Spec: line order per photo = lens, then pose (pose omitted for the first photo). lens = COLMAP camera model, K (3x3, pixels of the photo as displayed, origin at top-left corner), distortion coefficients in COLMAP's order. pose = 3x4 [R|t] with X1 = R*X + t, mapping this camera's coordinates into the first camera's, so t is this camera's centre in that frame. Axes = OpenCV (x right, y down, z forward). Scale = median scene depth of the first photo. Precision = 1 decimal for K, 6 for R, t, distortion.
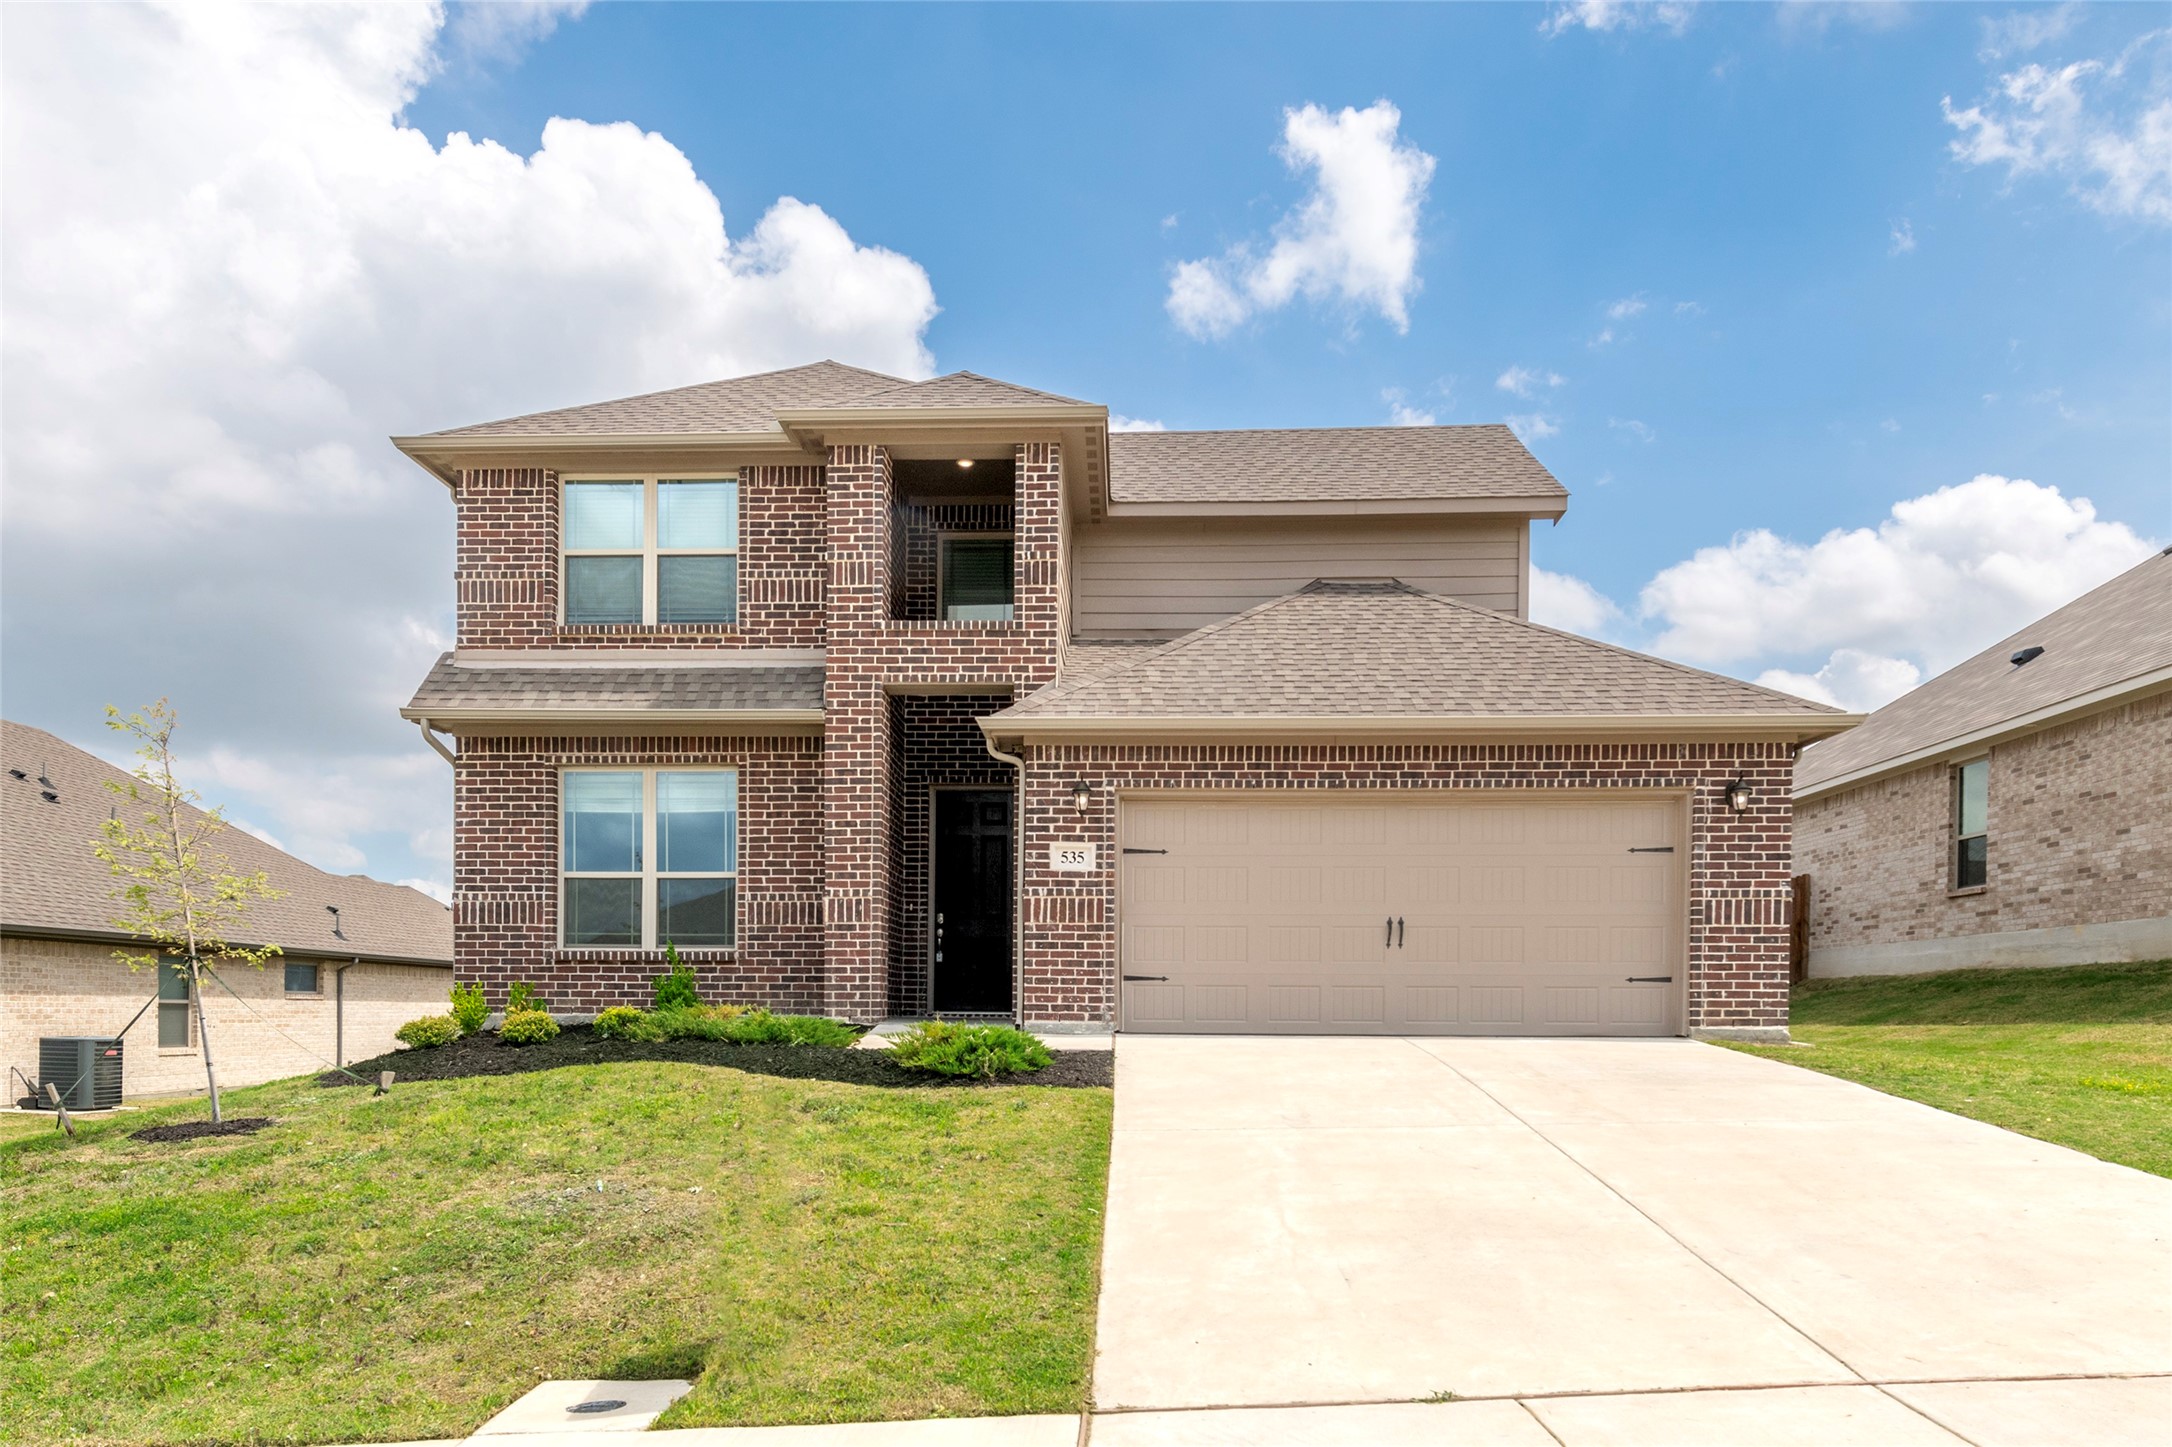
lens RADIAL K [[912.6, 0, 1085.4], [0, 912.6, 784.6], [0, 0, 1]] dist [0.005186, 0.000073]
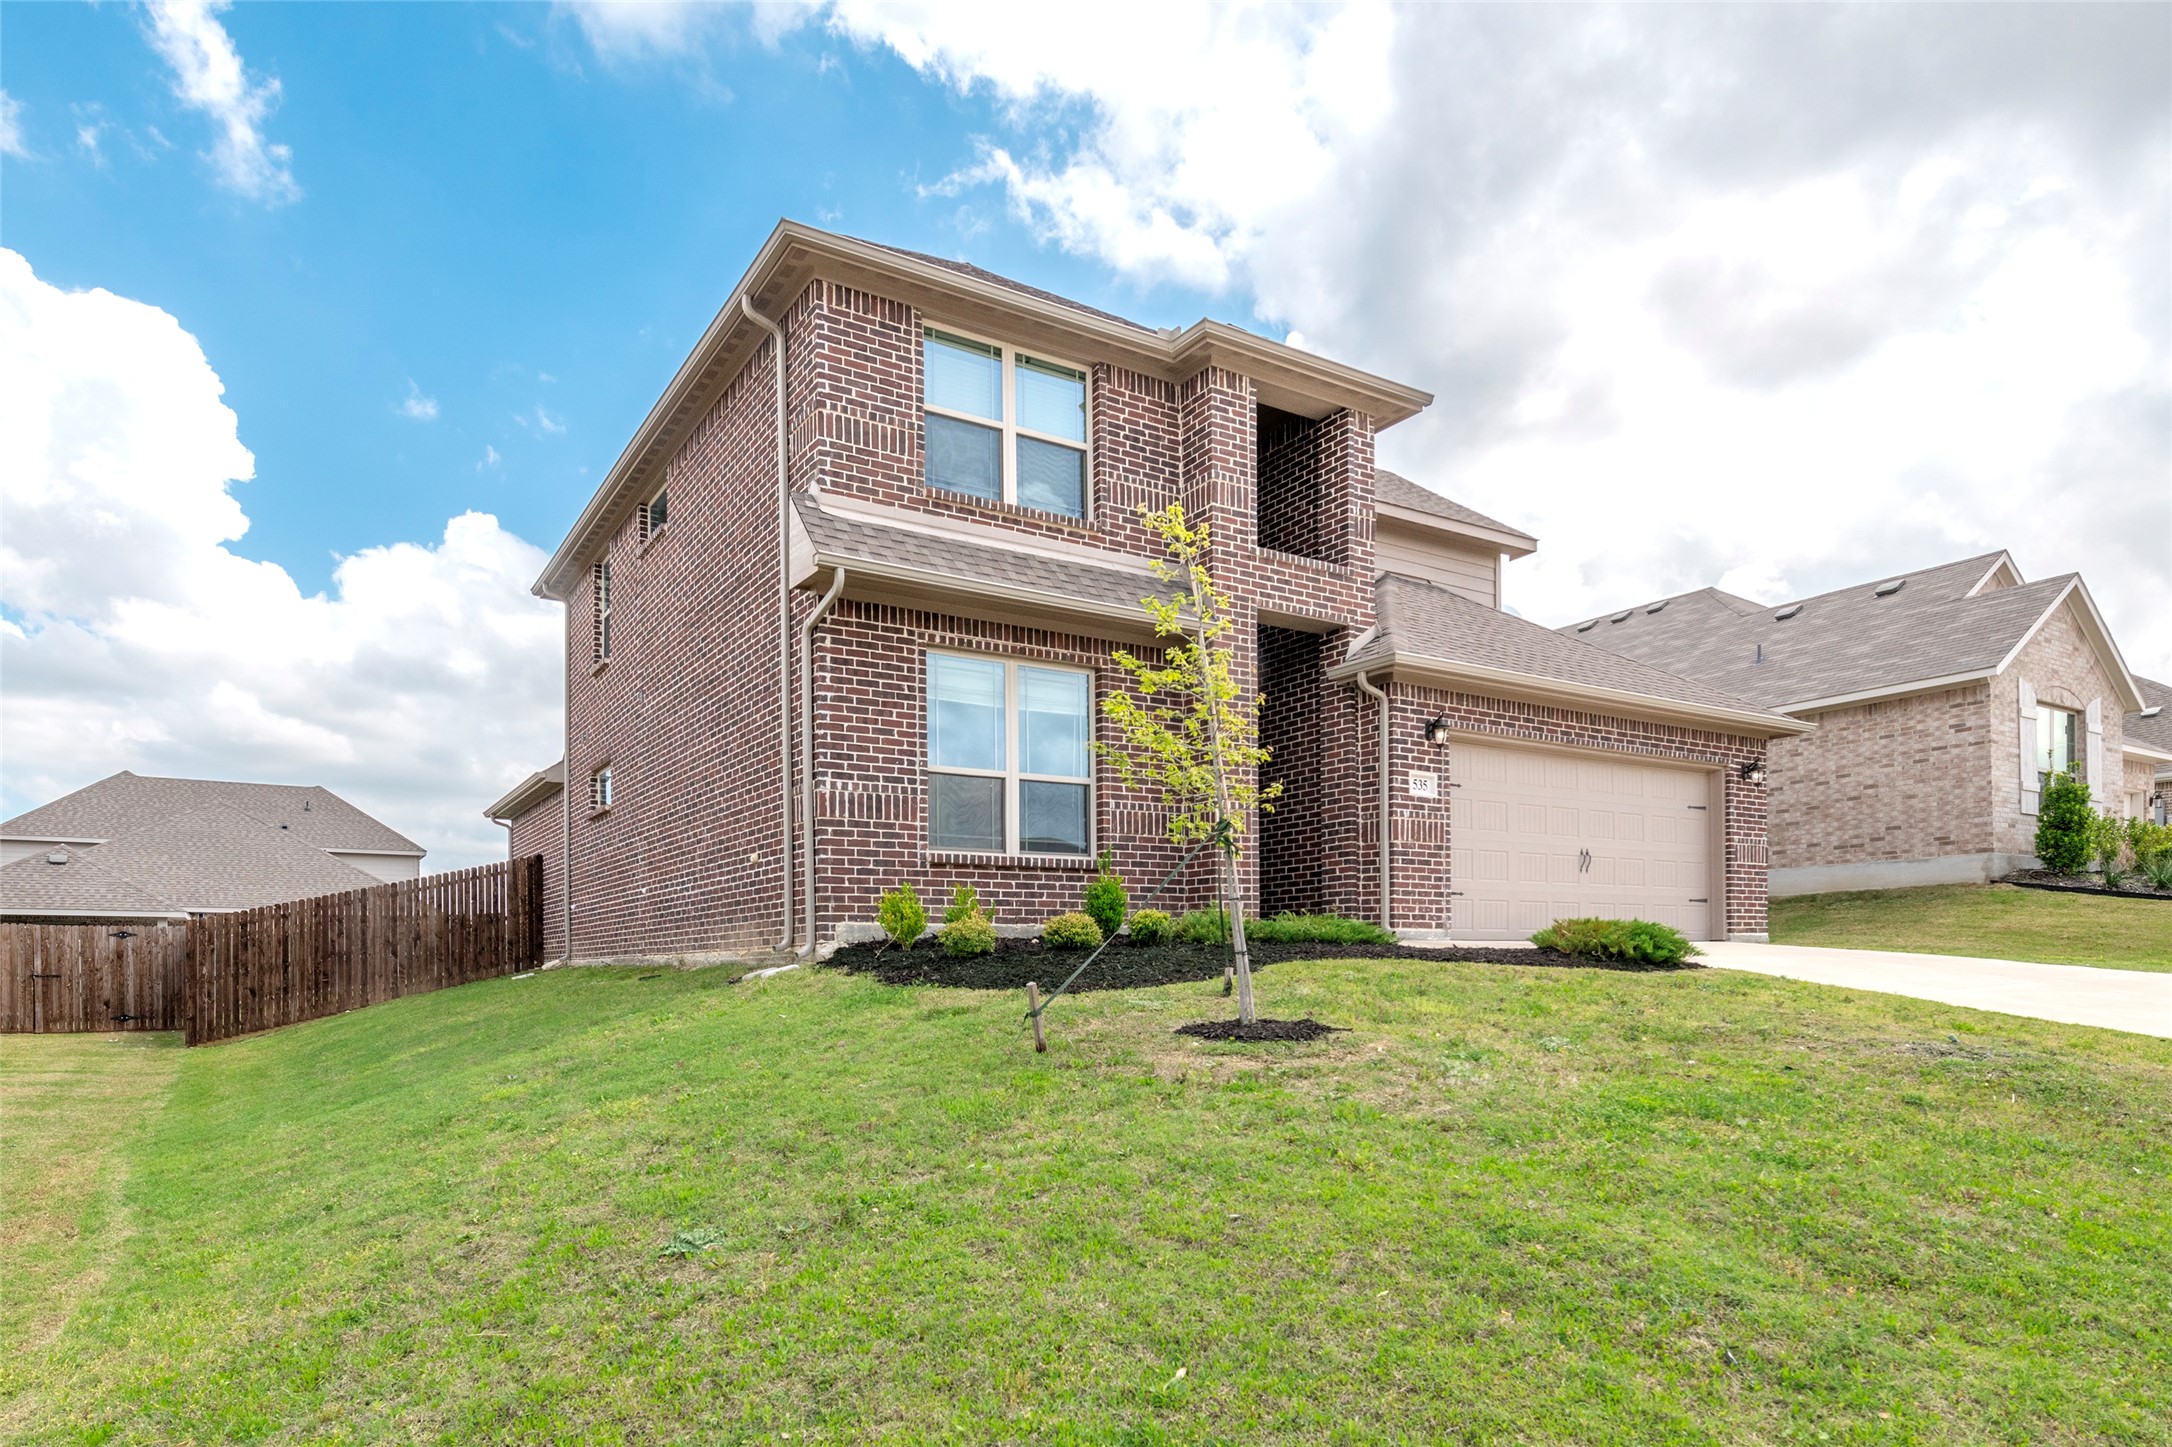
lens RADIAL K [[849.0, 0, 1085.5], [0, 849.0, 740.0], [0, 0, 1]] dist [0.015826, -0.004740]
pose [[0.914203, 0.085915, 0.396044, -0.766088], [-0.084352, 0.996206, -0.021398, 0.076925], [-0.396380, -0.013845, 0.917982, 0.185412]]
